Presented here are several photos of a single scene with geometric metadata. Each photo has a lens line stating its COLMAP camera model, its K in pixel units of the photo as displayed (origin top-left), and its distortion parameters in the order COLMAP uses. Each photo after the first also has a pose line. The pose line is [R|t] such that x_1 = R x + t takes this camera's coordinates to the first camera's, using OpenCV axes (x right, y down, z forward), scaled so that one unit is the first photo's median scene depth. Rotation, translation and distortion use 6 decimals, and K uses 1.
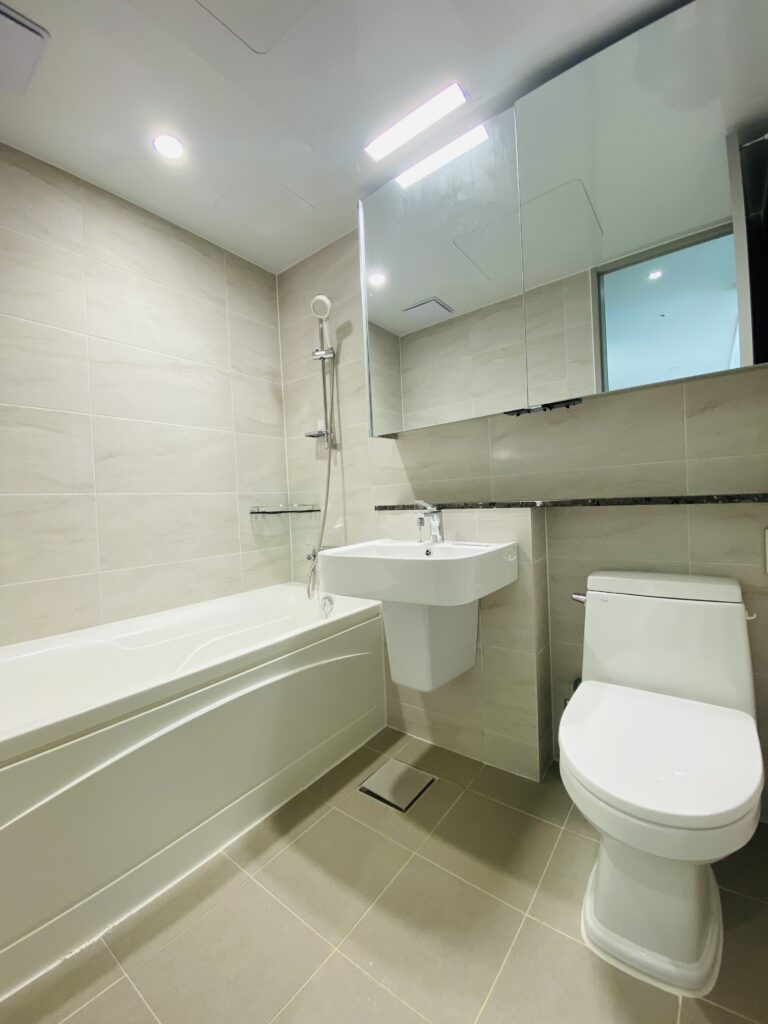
lens RADIAL K [[411.1, 0, 384.0], [0, 411.1, 512.0], [0, 0, 1]] dist [0.044207, -0.033949]
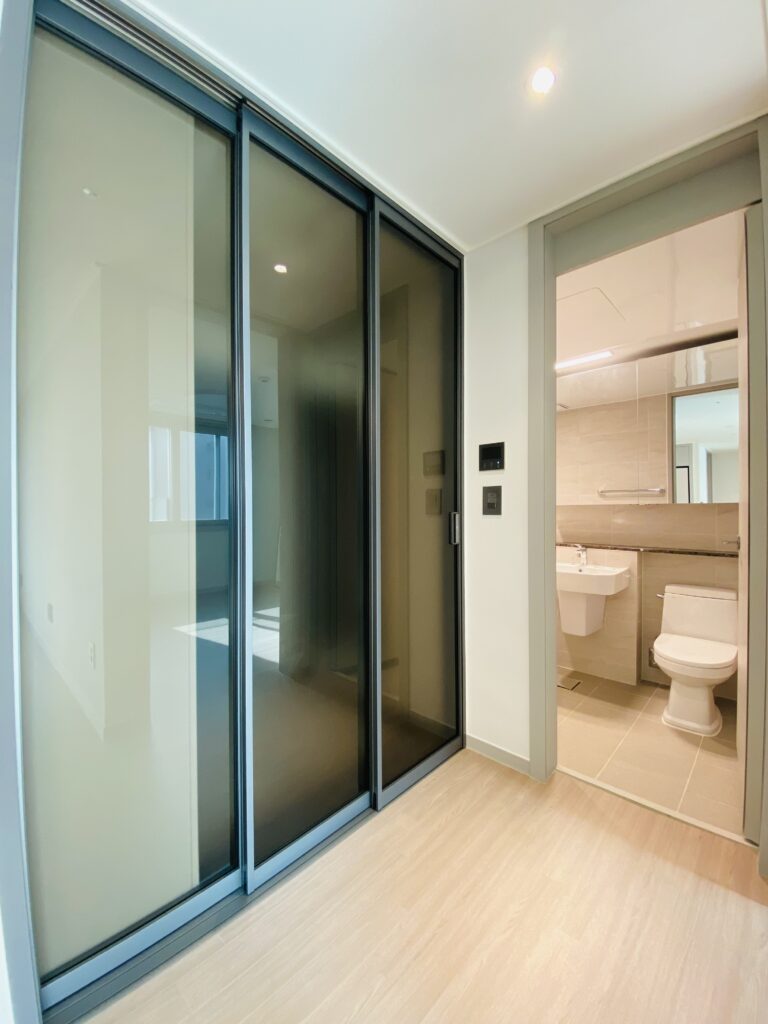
lens RADIAL K [[411.1, 0, 384.0], [0, 411.1, 512.0], [0, 0, 1]] dist [0.044207, -0.033949]
pose [[0.994128, 0.033974, -0.102742, -0.676415], [-0.034468, 0.999401, -0.003038, -0.153166], [0.102578, 0.006562, 0.994703, -1.167219]]
